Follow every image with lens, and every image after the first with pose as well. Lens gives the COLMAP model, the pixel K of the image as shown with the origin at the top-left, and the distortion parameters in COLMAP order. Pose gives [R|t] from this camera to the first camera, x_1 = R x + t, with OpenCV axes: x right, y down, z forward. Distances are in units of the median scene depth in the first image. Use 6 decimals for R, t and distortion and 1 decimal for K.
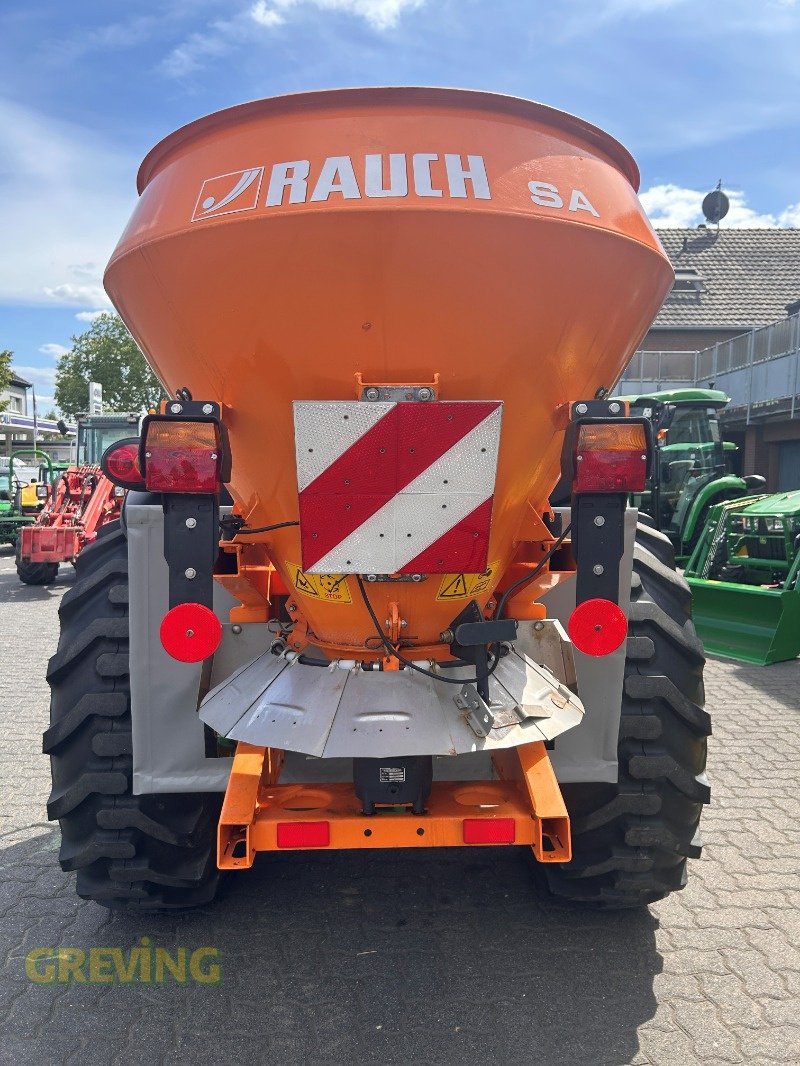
lens RADIAL K [[825.7, 0, 400.0], [0, 825.7, 533.0], [0, 0, 1]] dist [0.087182, -0.085458]
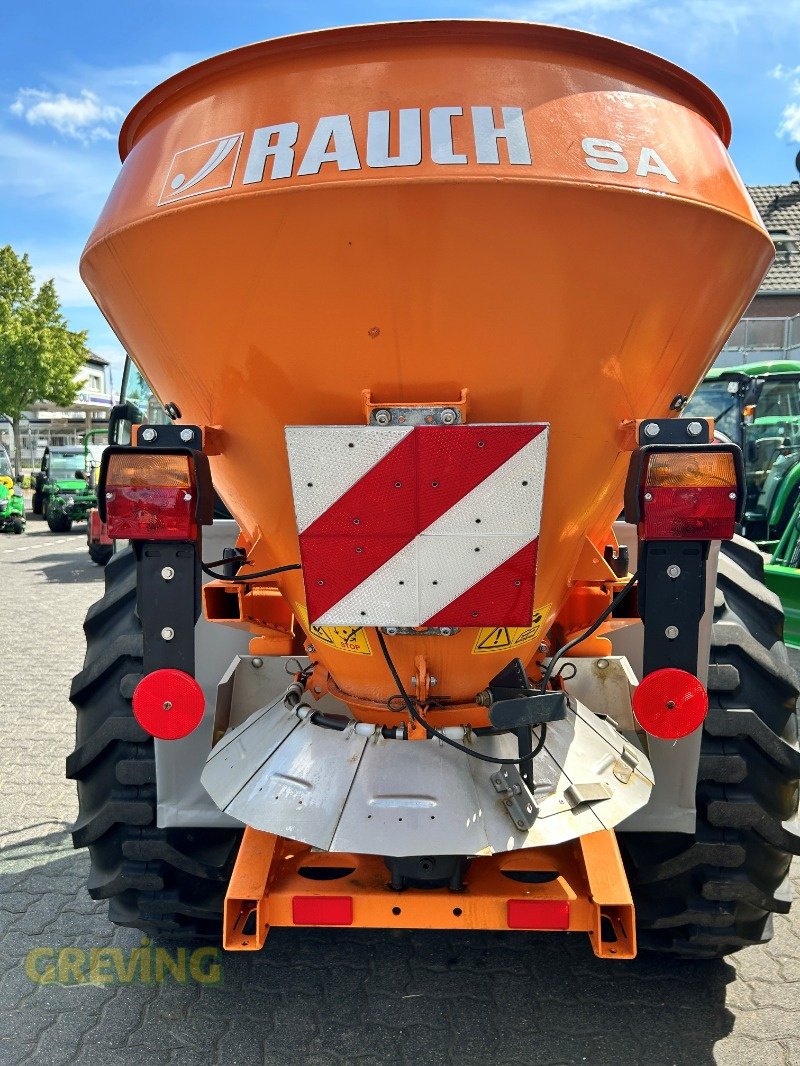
lens RADIAL K [[833.3, 0, 400.9], [0, 833.3, 538.4], [0, 0, 1]] dist [0.071730, -0.072031]
pose [[0.996481, 0.002797, -0.083766, 0.039137], [0.000269, 0.999331, 0.036569, -0.060753], [0.083813, -0.036463, 0.995814, 0.148855]]
